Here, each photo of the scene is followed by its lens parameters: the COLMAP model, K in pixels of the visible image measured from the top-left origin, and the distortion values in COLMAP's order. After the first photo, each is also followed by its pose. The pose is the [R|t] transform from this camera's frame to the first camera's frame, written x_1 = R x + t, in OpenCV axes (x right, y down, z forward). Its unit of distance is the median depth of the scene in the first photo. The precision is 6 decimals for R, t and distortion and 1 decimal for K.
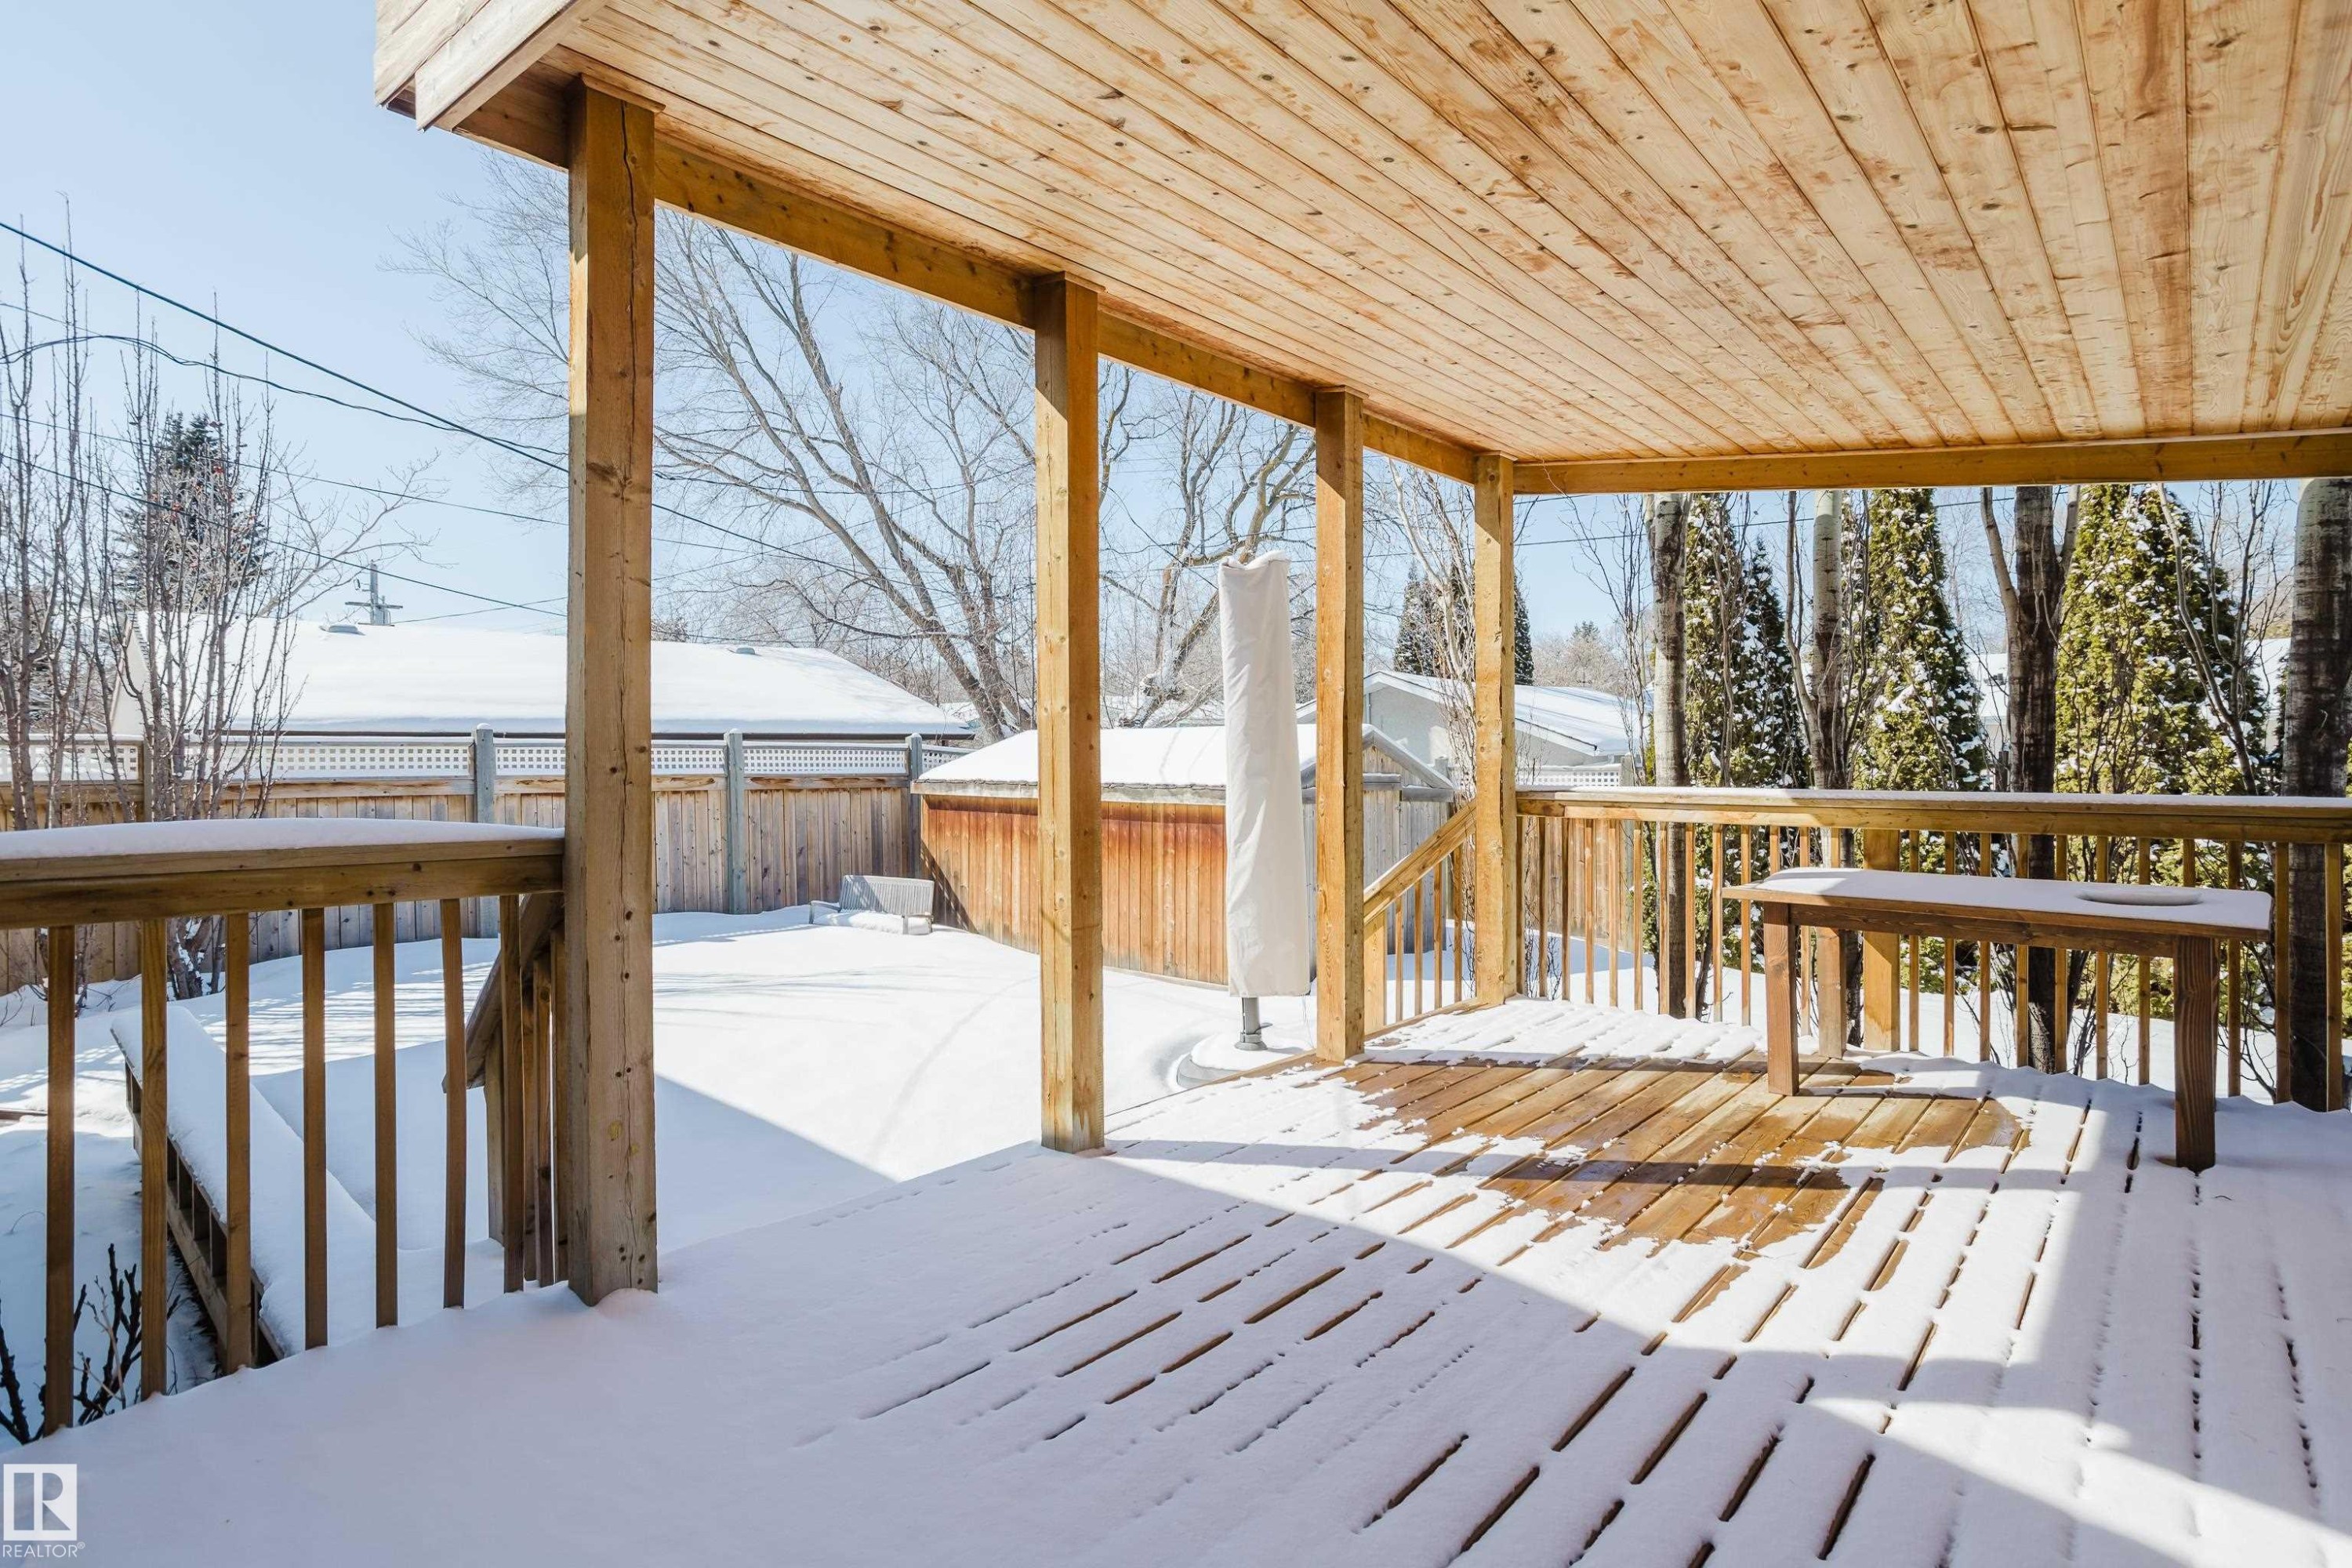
lens RADIAL K [[1159.5, 0, 1164.5], [0, 1159.5, 786.4], [0, 0, 1]] dist [-0.050338, 0.029753]
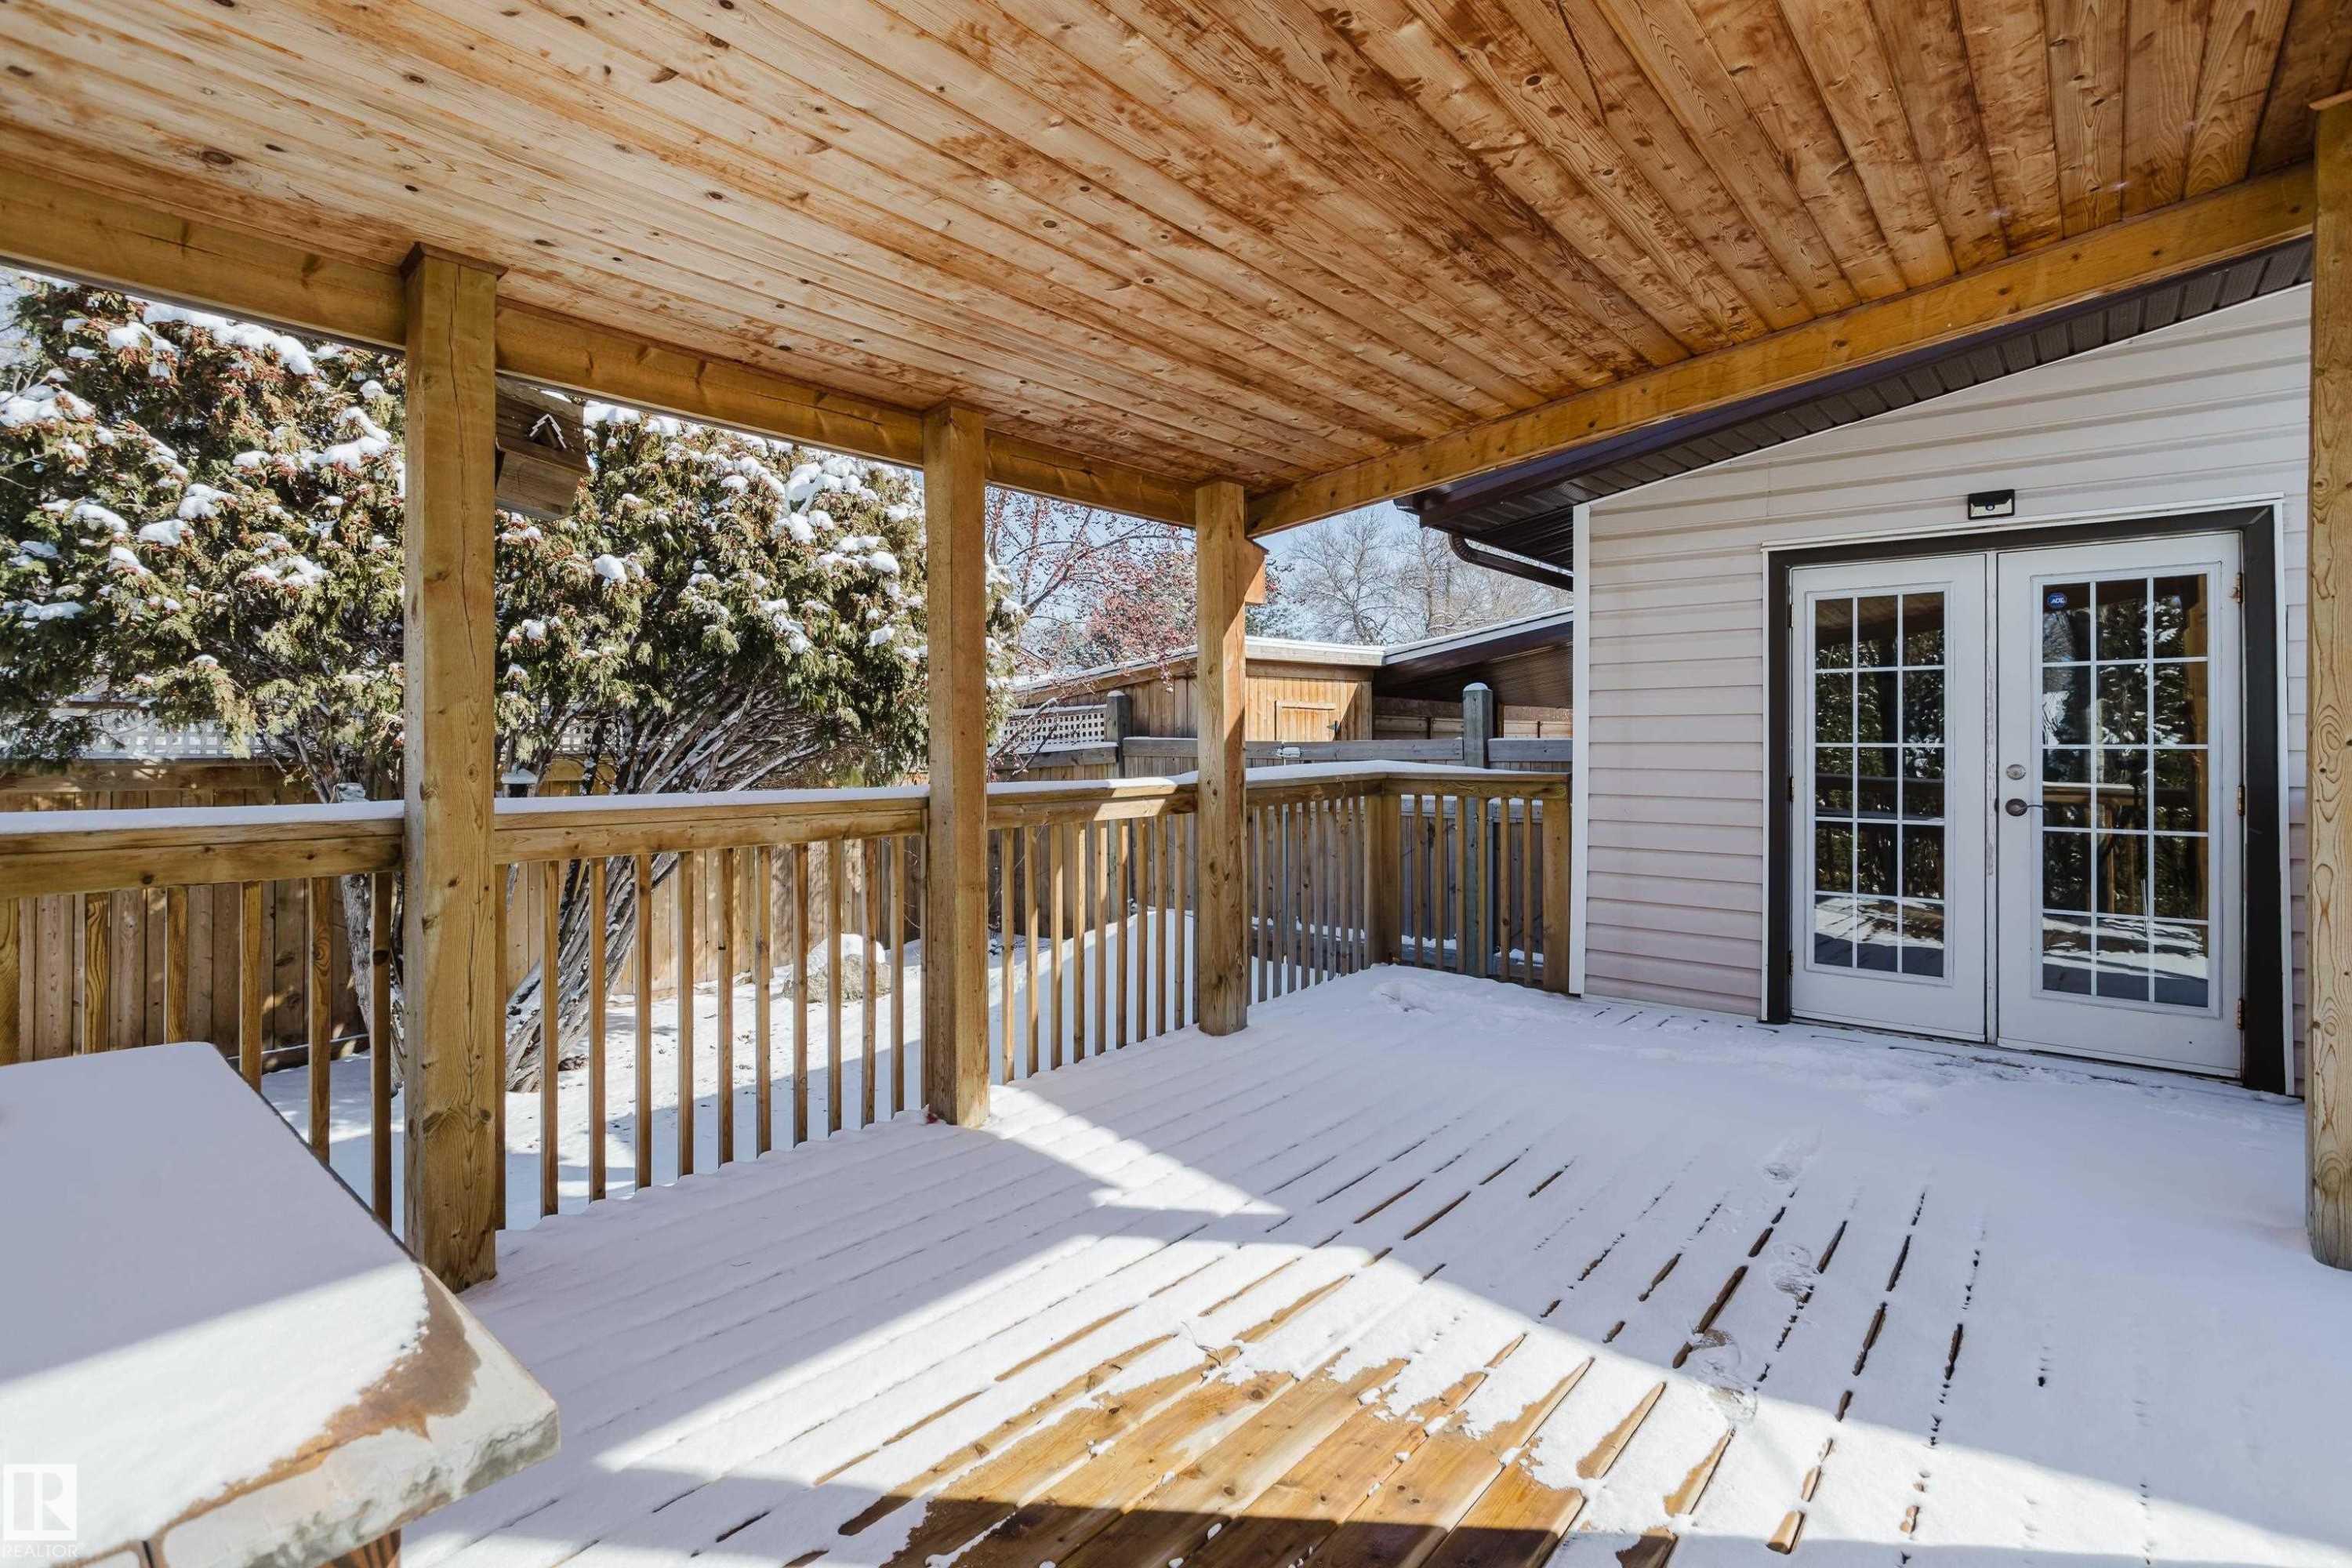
lens RADIAL K [[1133.2, 0, 1176.0], [0, 1133.2, 784.0], [0, 0, 1]] dist [-0.027725, 0.012865]
pose [[-0.998989, 0.002800, -0.044863, 0.175720], [-0.000100, 0.997917, 0.064513, -0.014526], [0.044950, 0.064452, -0.996908, 0.536993]]
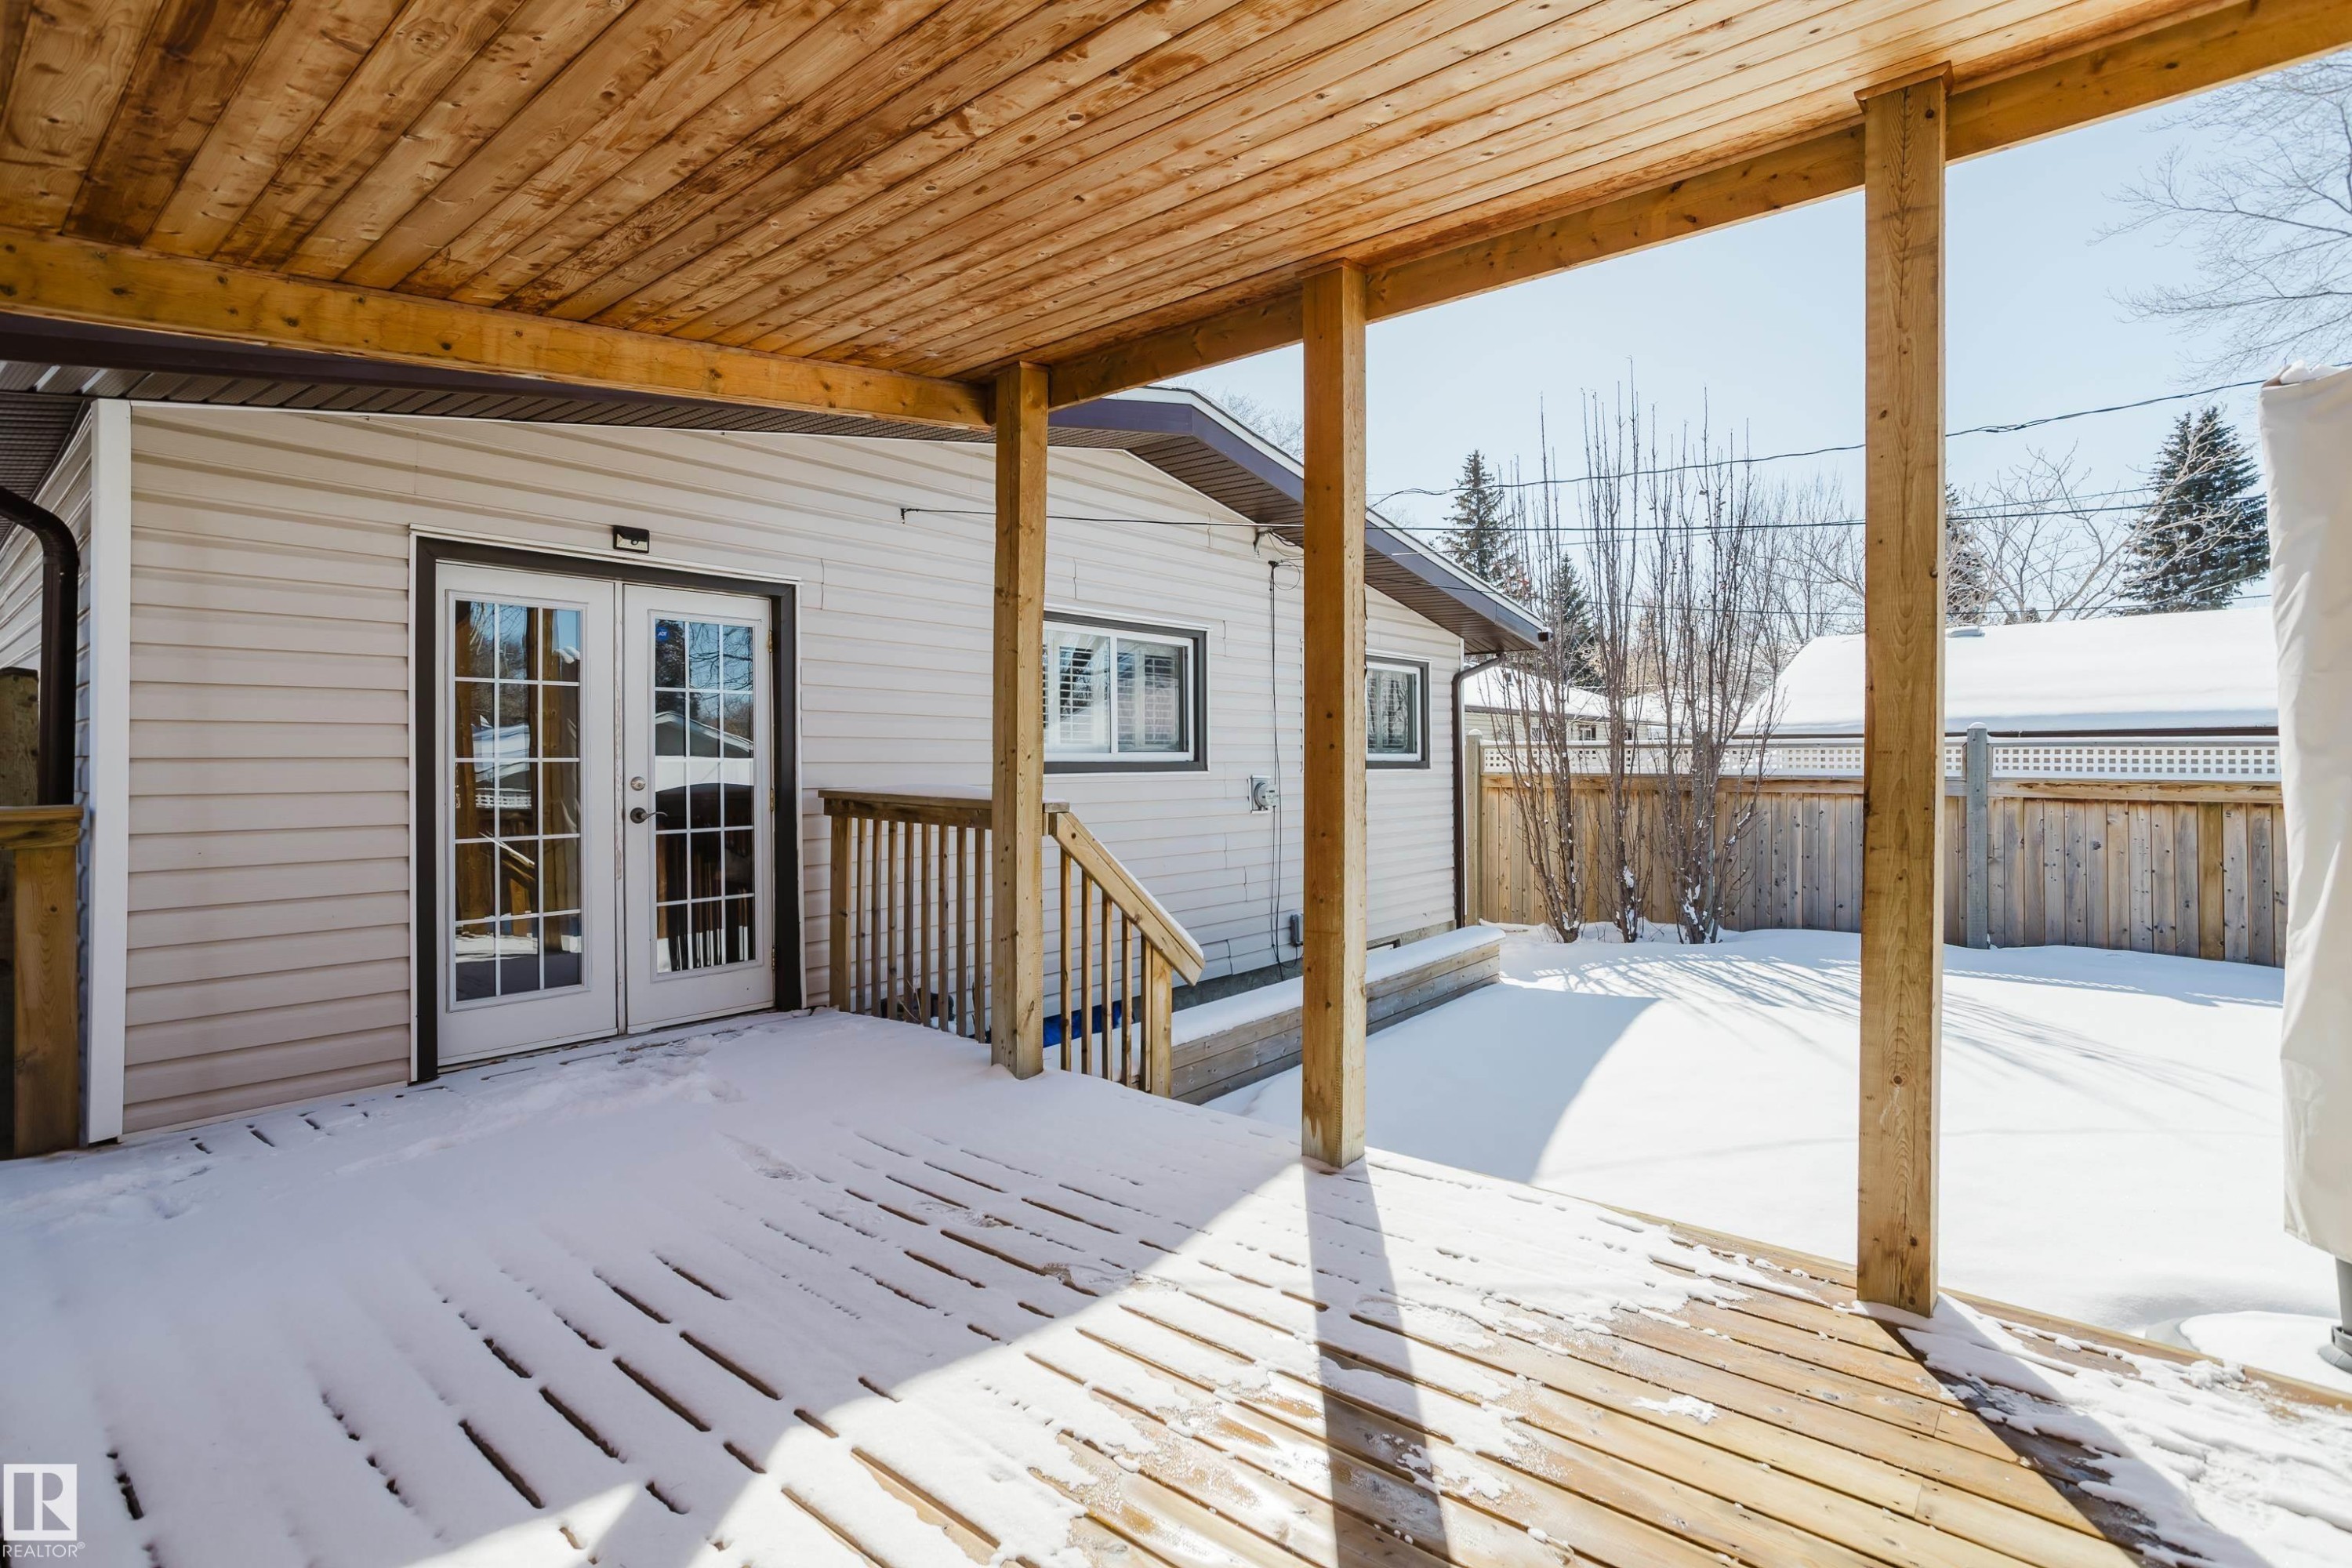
lens RADIAL K [[1133.2, 0, 1176.0], [0, 1133.2, 784.0], [0, 0, 1]] dist [-0.027725, 0.012865]
pose [[0.041529, 0.025468, -0.998813, 0.334054], [-0.027286, 0.999331, 0.024347, -0.008857], [0.998765, 0.026243, 0.042196, 0.317080]]
